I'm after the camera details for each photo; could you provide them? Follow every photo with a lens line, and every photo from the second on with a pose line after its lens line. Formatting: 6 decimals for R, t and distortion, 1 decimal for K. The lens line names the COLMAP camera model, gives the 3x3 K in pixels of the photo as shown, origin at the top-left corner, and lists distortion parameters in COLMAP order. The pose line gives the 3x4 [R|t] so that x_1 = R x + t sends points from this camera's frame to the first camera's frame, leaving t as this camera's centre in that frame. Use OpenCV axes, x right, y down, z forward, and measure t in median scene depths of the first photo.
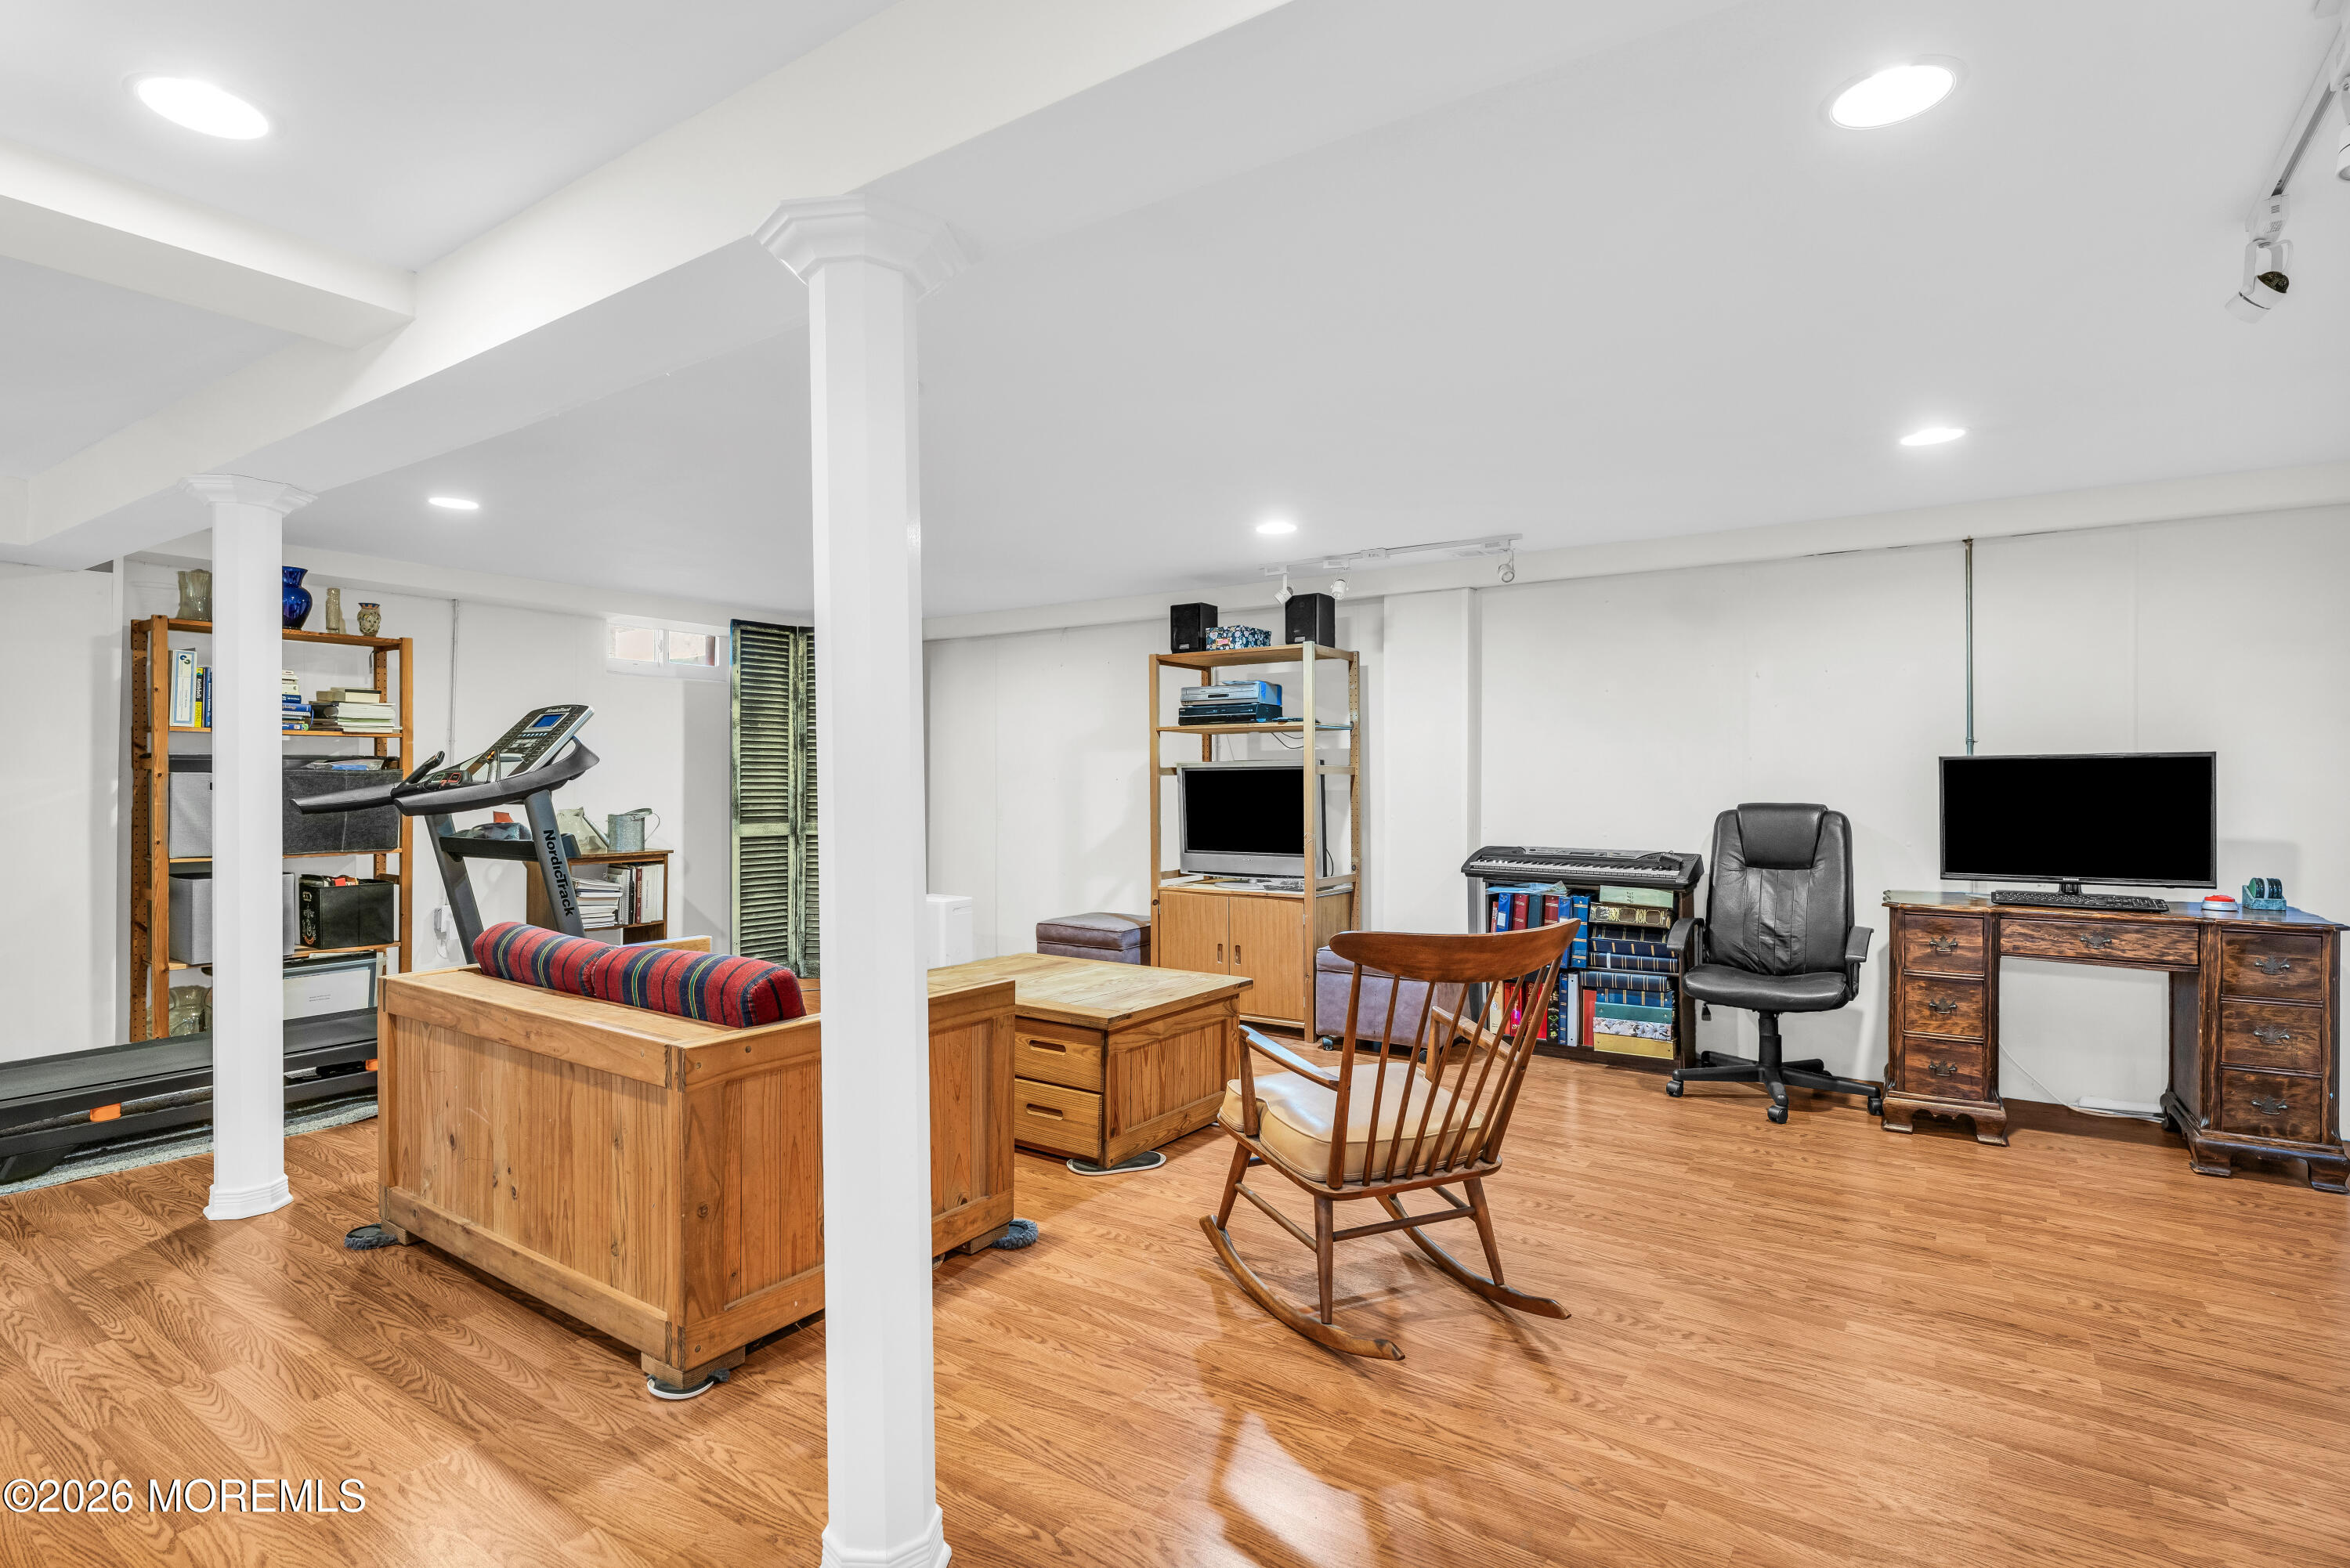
lens RADIAL K [[1134.9, 0, 1175.0], [0, 1134.9, 784.0], [0, 0, 1]] dist [-0.053050, -0.000011]
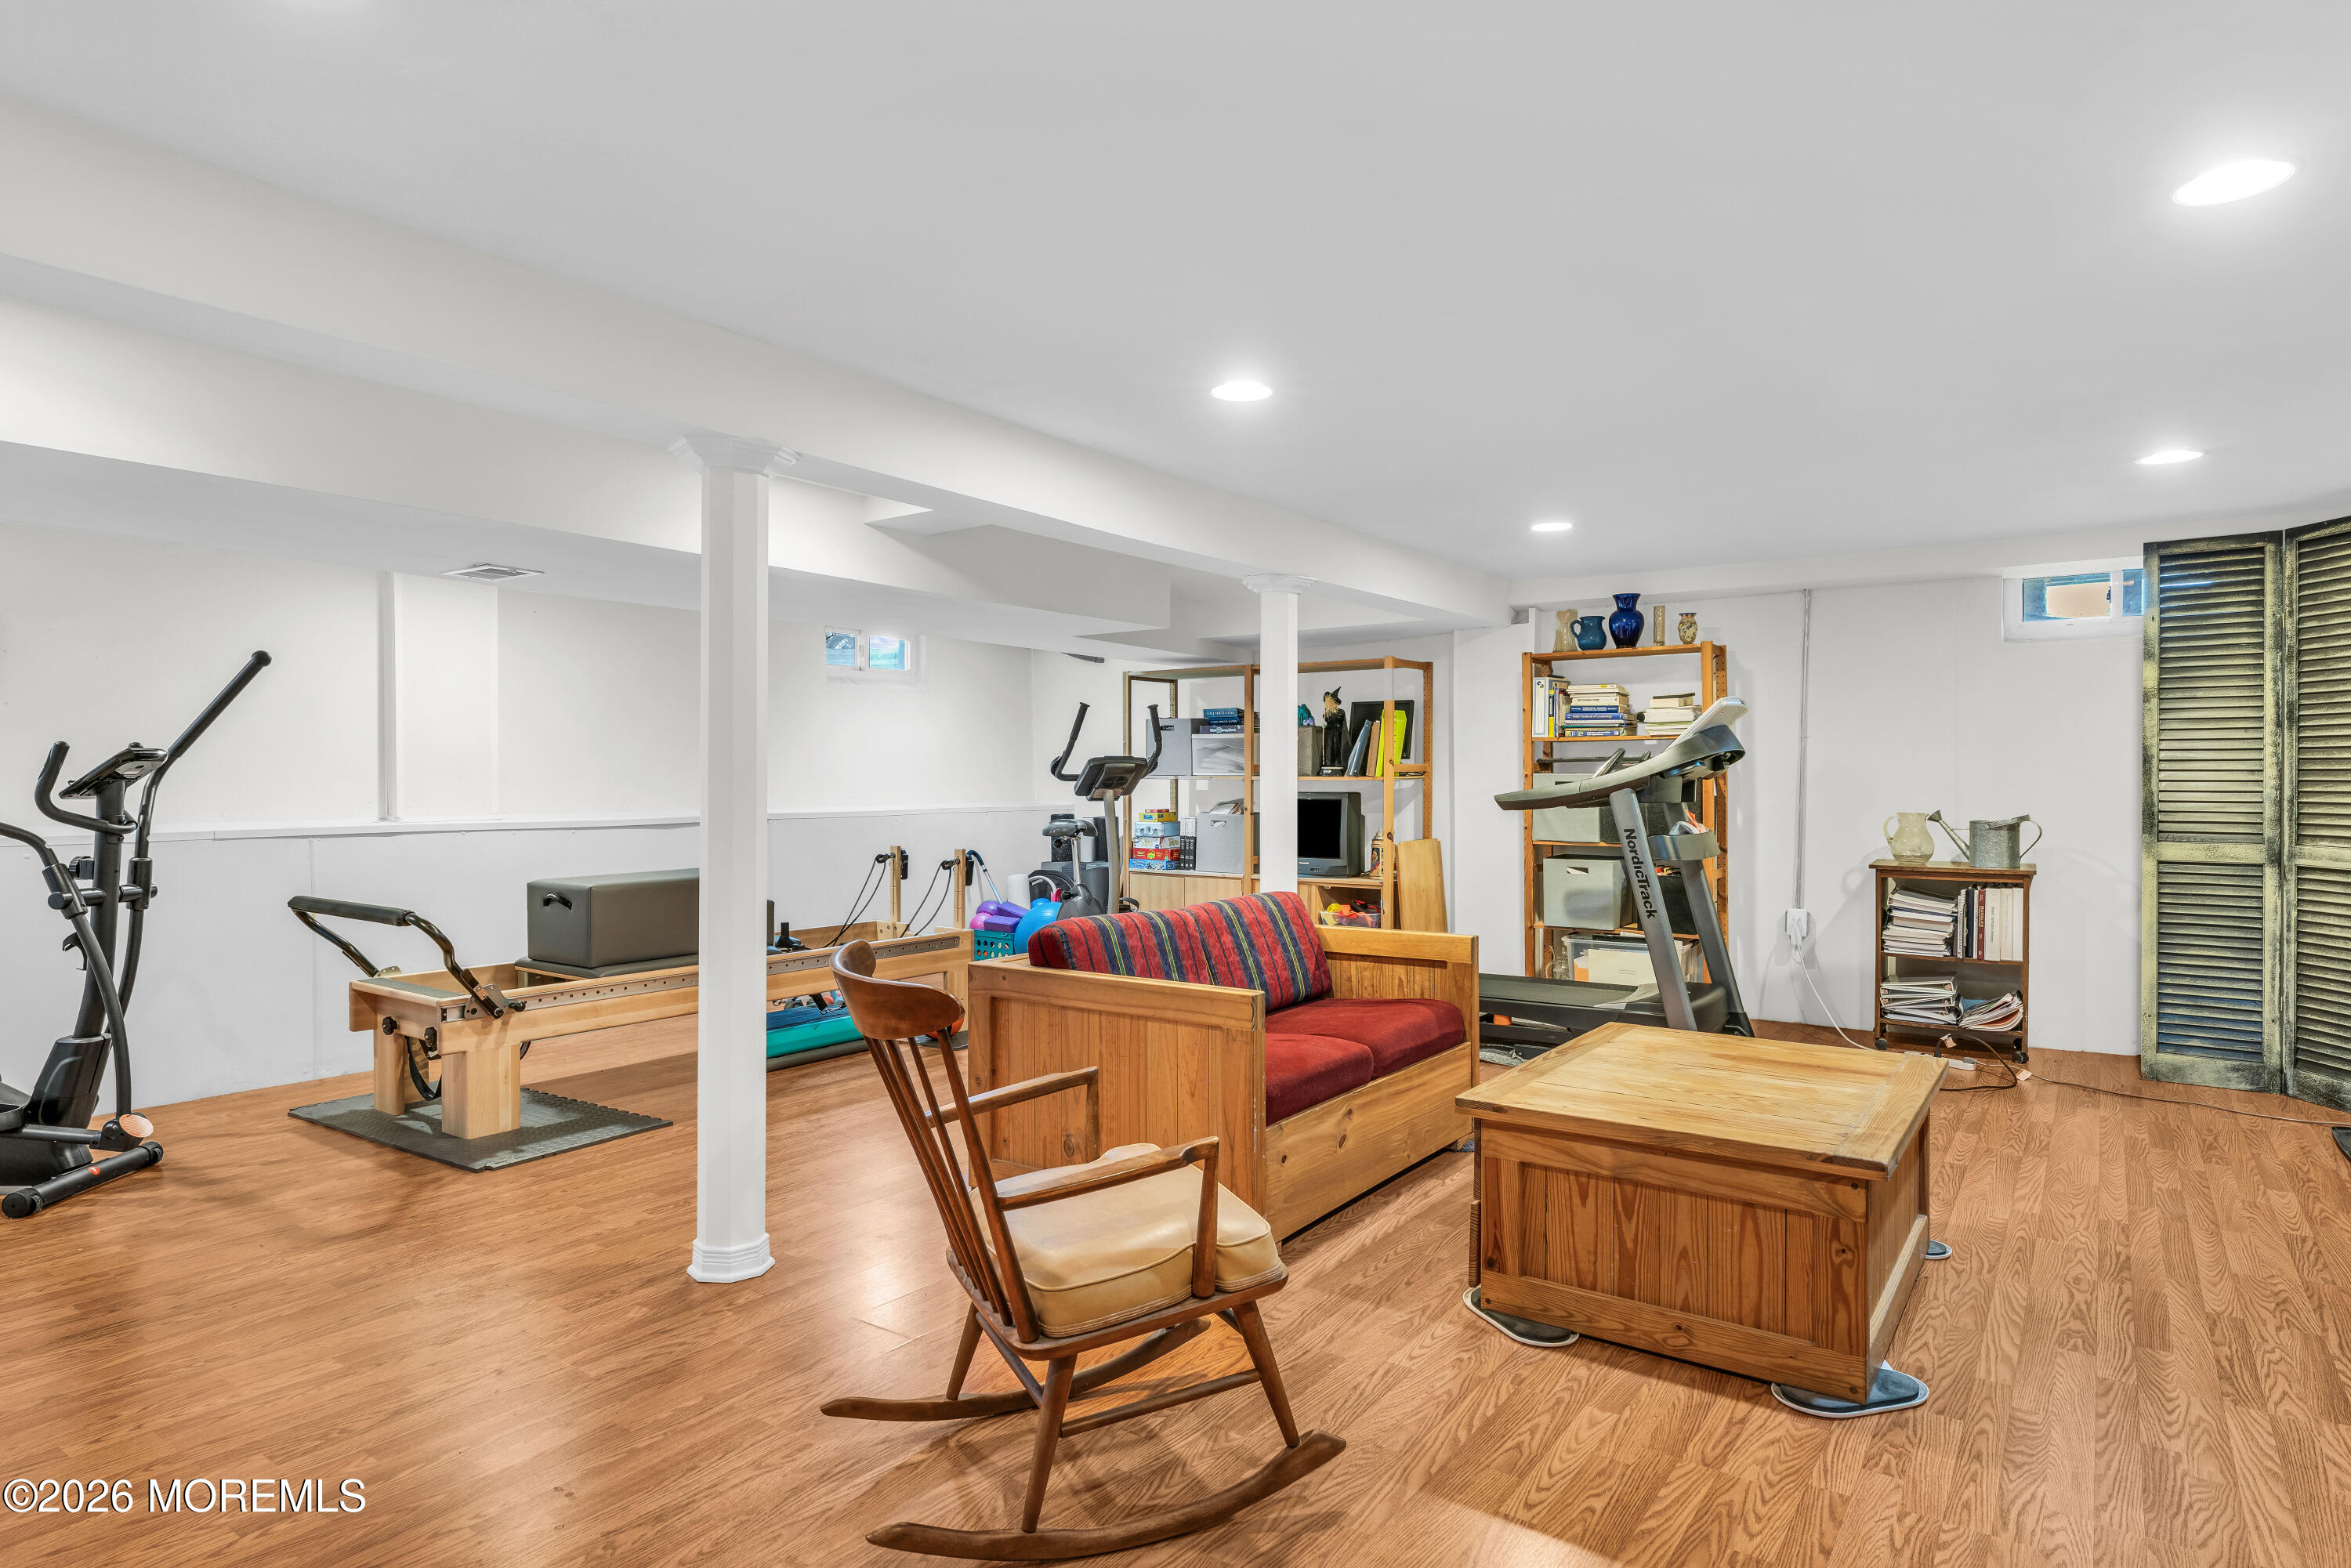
lens RADIAL K [[1251.7, 0, 1162.6], [0, 1251.7, 782.9], [0, 0, 1]] dist [0.006252, 0.000738]
pose [[-0.036500, -0.000220, -0.999334, 0.397593], [0.001405, 0.999999, -0.000271, -0.000609], [0.999333, -0.001414, -0.036500, 0.426095]]
